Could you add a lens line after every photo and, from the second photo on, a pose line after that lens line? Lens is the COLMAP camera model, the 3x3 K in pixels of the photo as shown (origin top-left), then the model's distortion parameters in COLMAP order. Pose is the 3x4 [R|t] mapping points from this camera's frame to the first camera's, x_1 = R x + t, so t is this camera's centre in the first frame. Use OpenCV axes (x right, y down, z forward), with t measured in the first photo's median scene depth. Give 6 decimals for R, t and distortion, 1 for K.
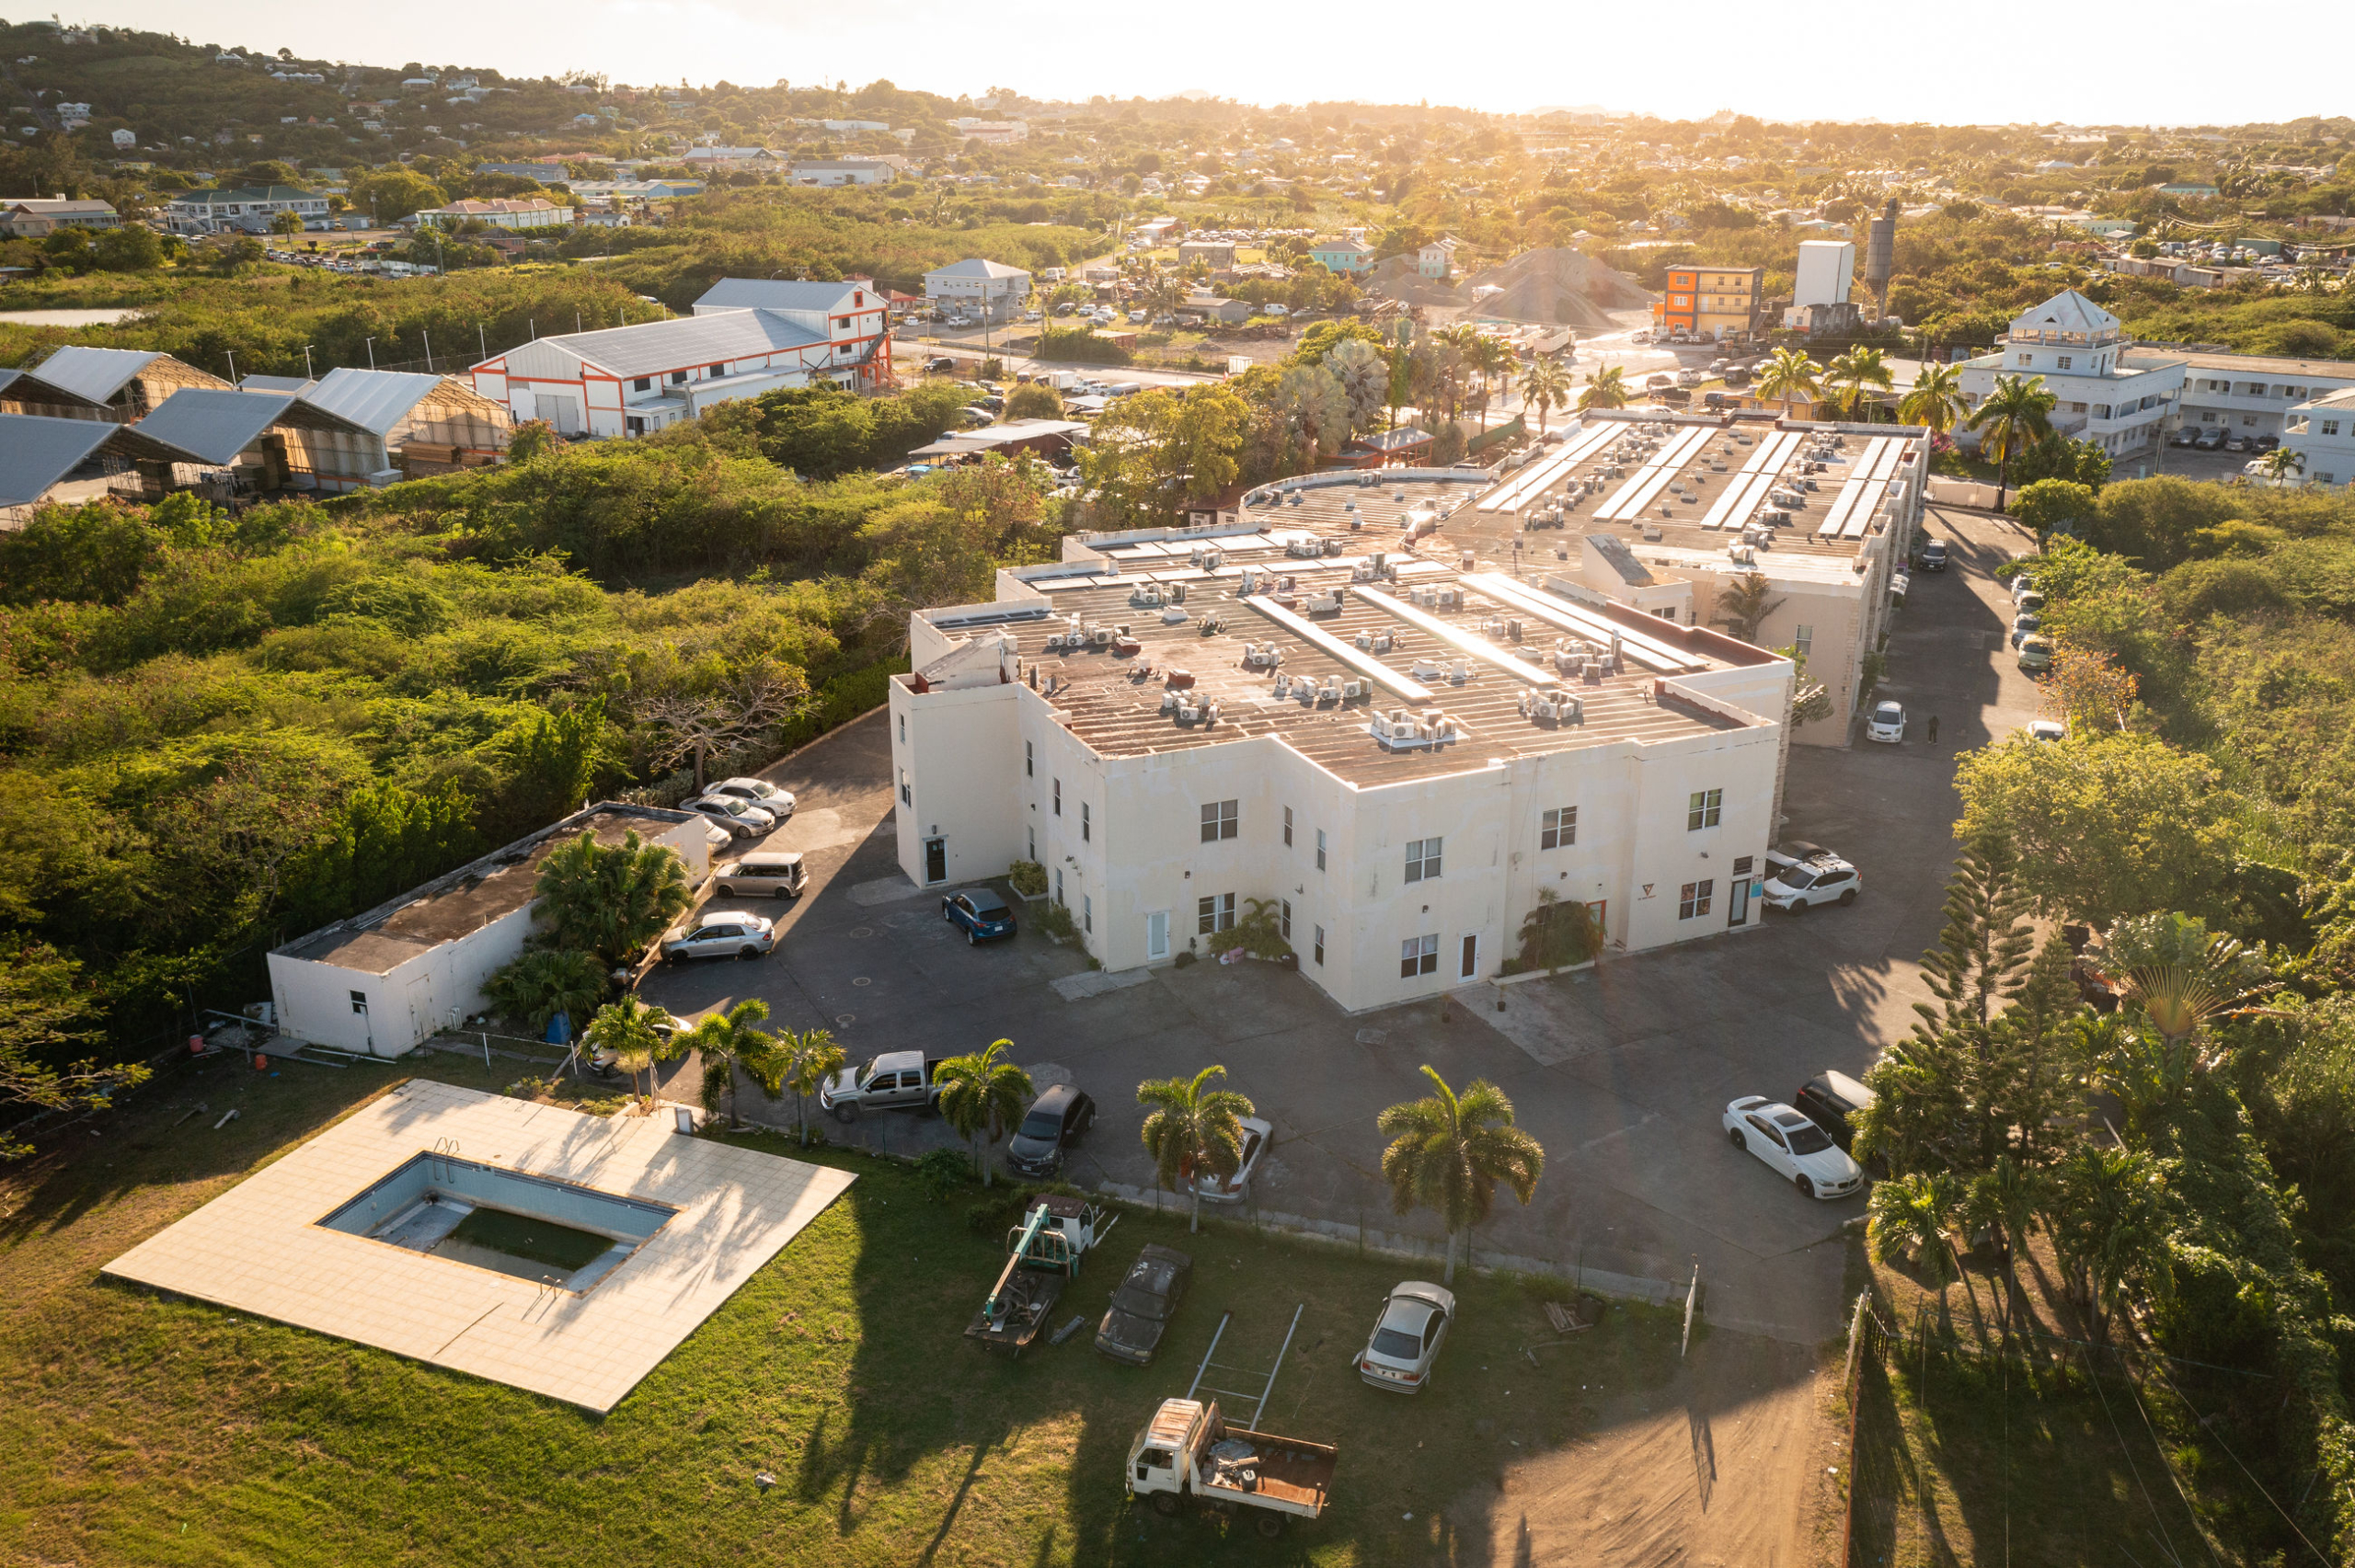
lens RADIAL K [[1899.8, 0, 1177.5], [0, 1899.8, 784.0], [0, 0, 1]] dist [0.011665, 0.014627]
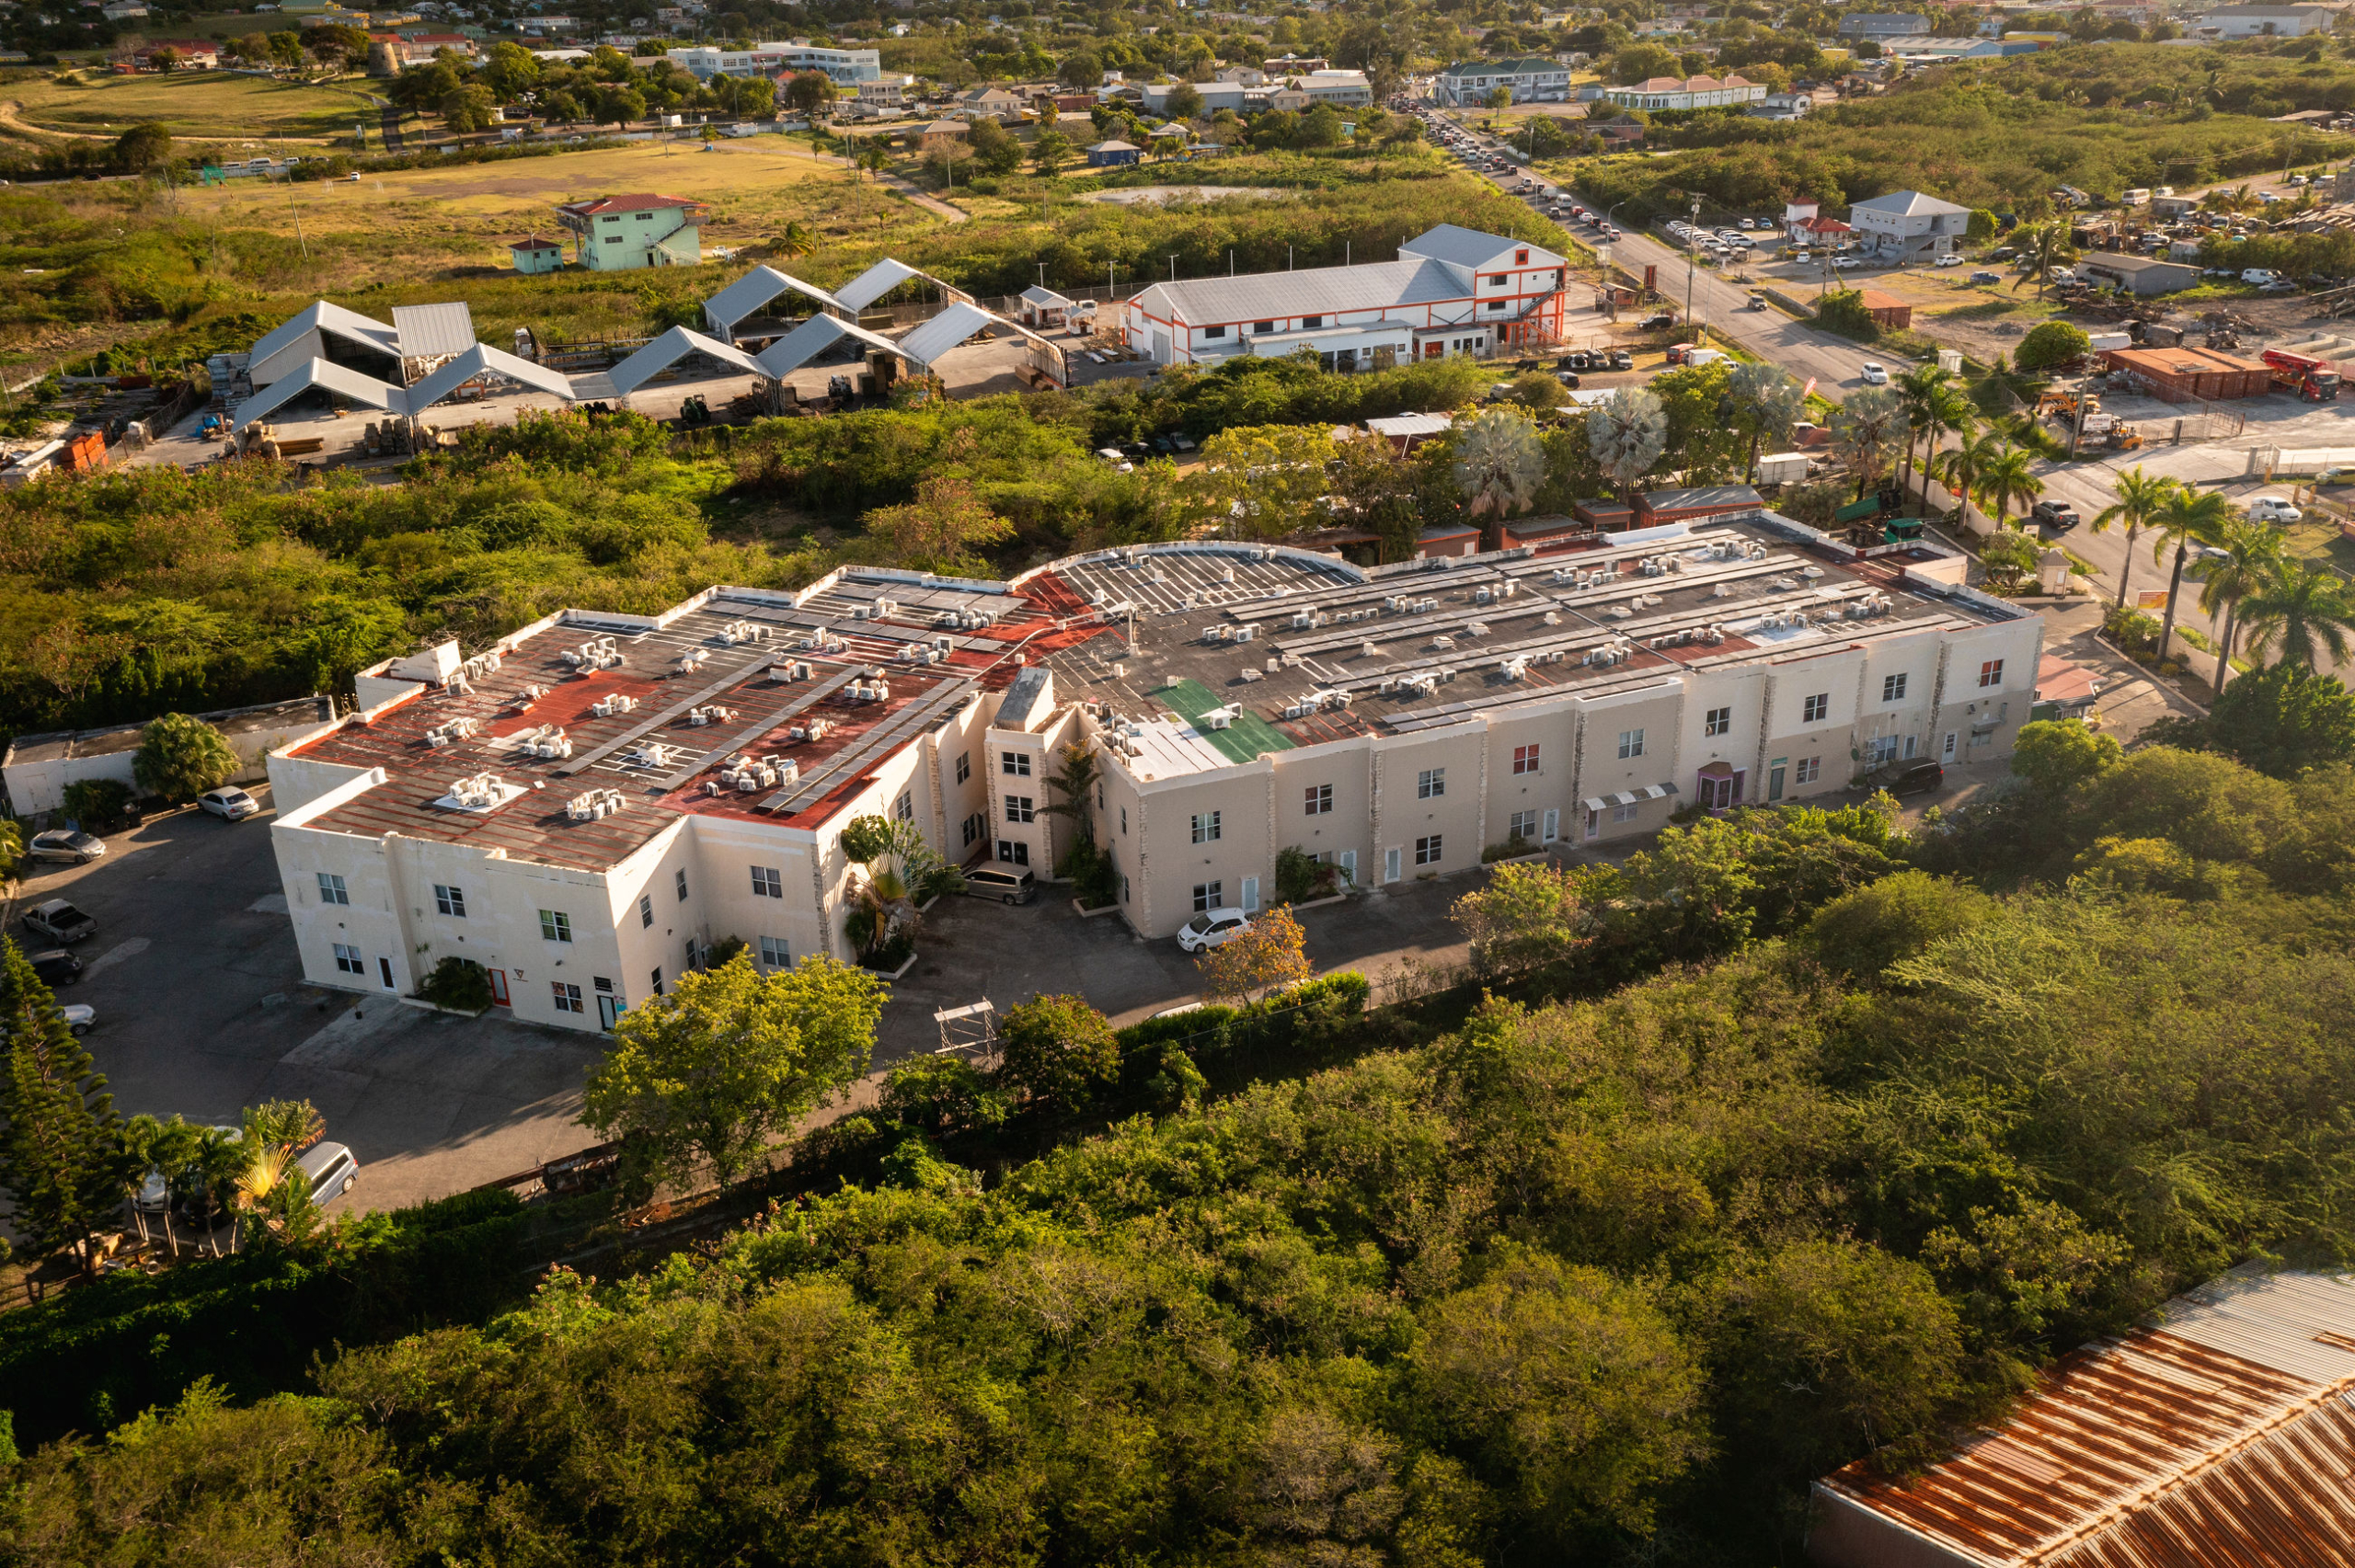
lens RADIAL K [[1903.7, 0, 1177.9], [0, 1903.7, 775.1], [0, 0, 1]] dist [0.012572, 0.012768]
pose [[0.712331, 0.263720, -0.650413, 1.188260], [-0.206560, 0.964451, 0.164827, -0.322047], [0.670759, 0.016937, 0.741482, 0.347522]]
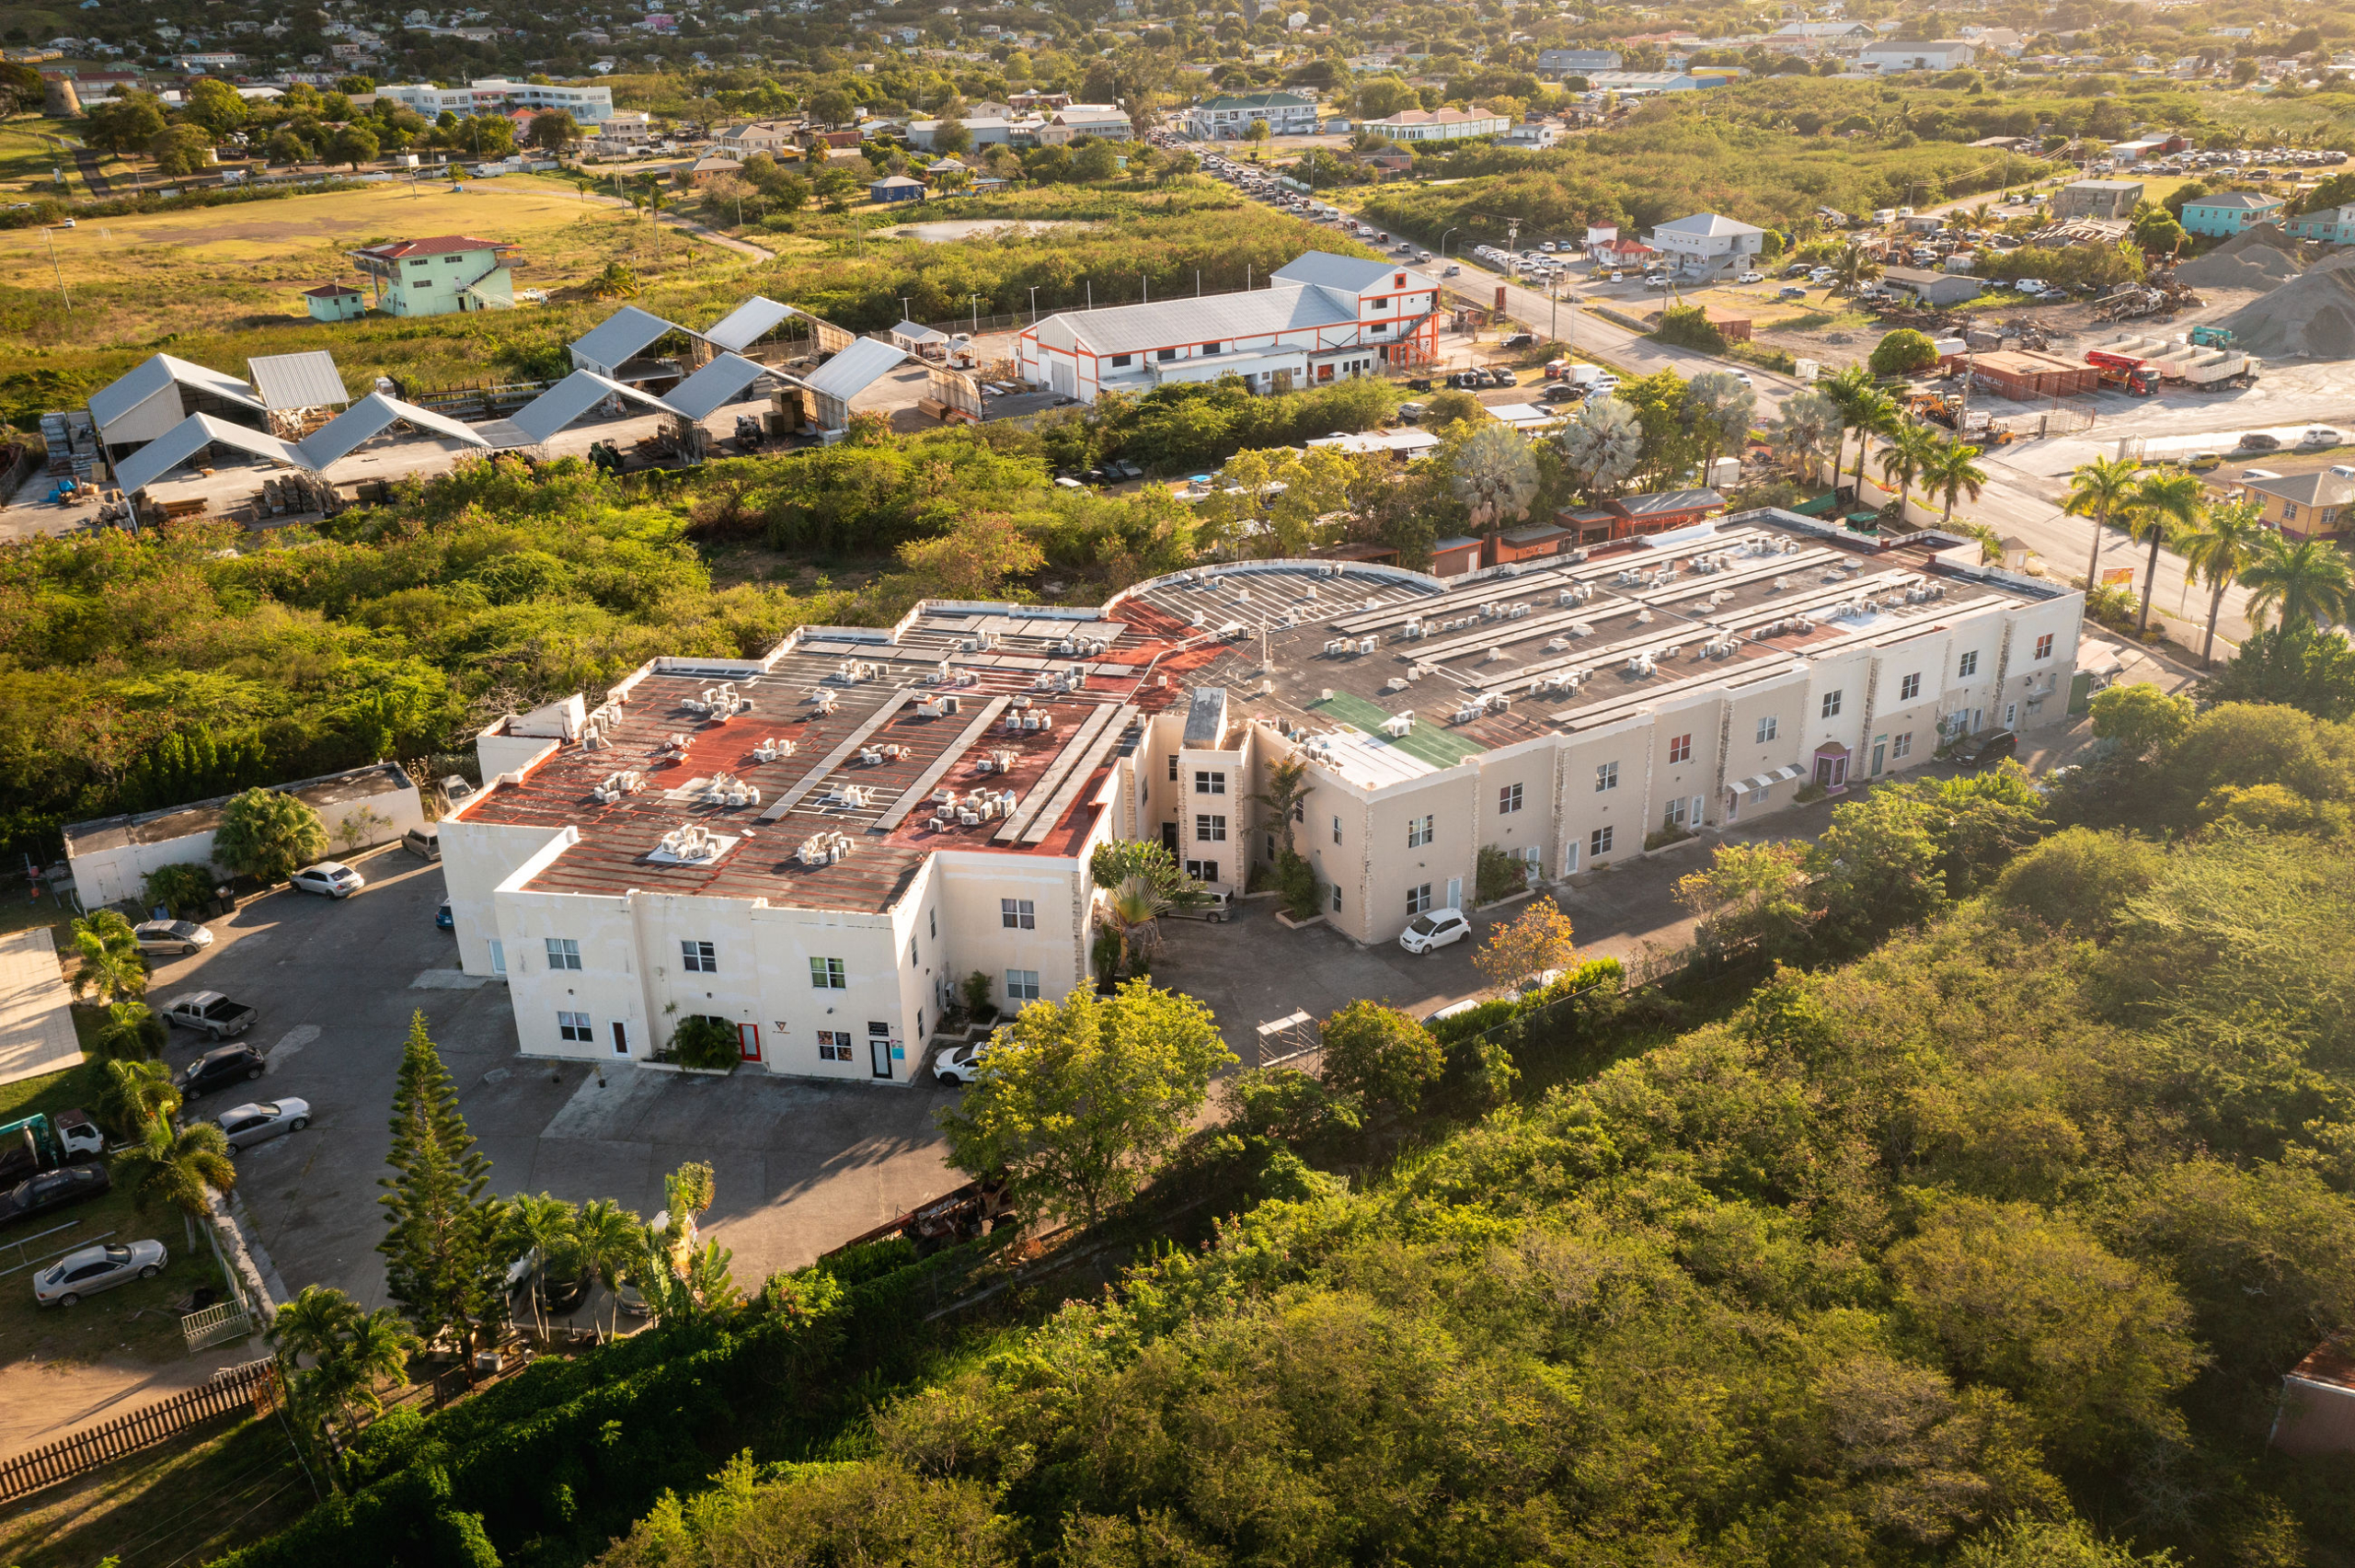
lens RADIAL K [[1899.8, 0, 1177.5], [0, 1899.8, 784.0], [0, 0, 1]] dist [0.011665, 0.014627]
pose [[0.819262, 0.208018, -0.534357, 0.953621], [-0.167609, 0.978053, 0.123770, -0.252786], [0.548376, -0.011837, 0.836148, 0.142141]]
